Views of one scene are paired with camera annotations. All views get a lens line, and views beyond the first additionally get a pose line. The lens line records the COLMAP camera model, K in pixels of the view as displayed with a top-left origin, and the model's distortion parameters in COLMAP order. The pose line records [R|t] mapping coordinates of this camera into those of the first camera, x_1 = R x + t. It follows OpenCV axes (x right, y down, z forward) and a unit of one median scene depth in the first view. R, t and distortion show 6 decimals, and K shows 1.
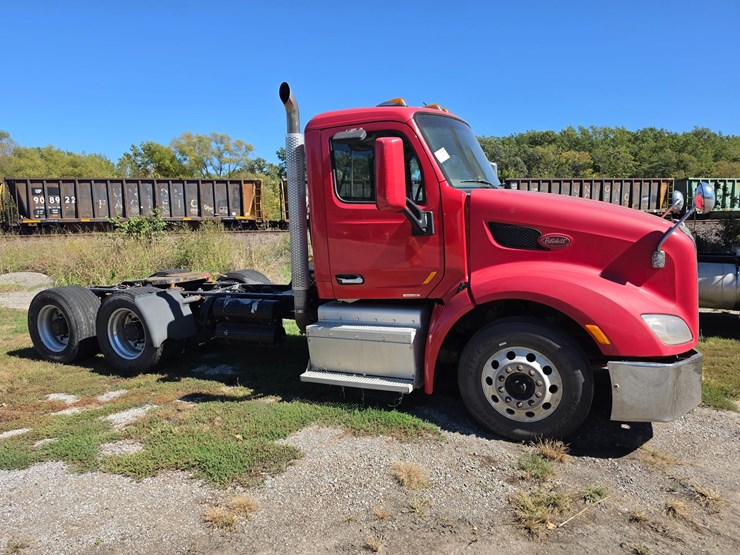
lens RADIAL K [[527.0, 0, 350.9], [0, 527.0, 278.2], [0, 0, 1]] dist [0.083887, -0.126977]
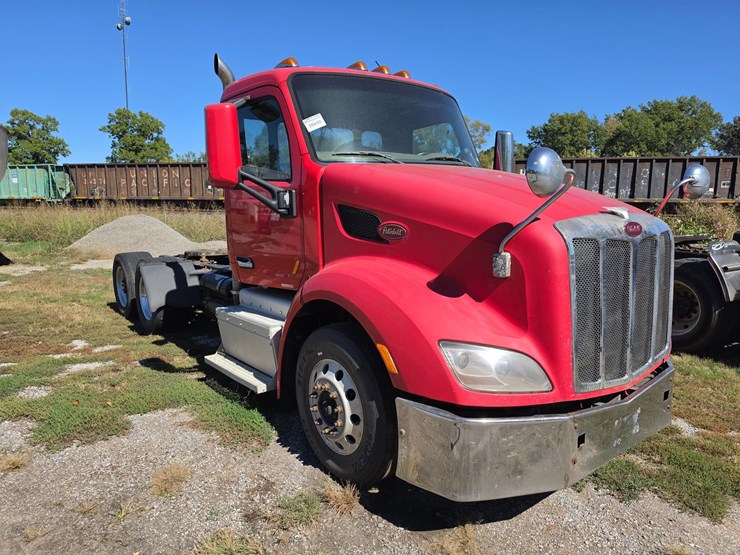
lens RADIAL K [[526.4, 0, 354.5], [0, 526.4, 278.5], [0, 0, 1]] dist [0.006011, -0.001577]
pose [[0.892429, 0.090392, -0.442040, 0.615073], [-0.074646, 0.995804, 0.052928, -0.034986], [0.444970, -0.014238, 0.895432, 0.270394]]
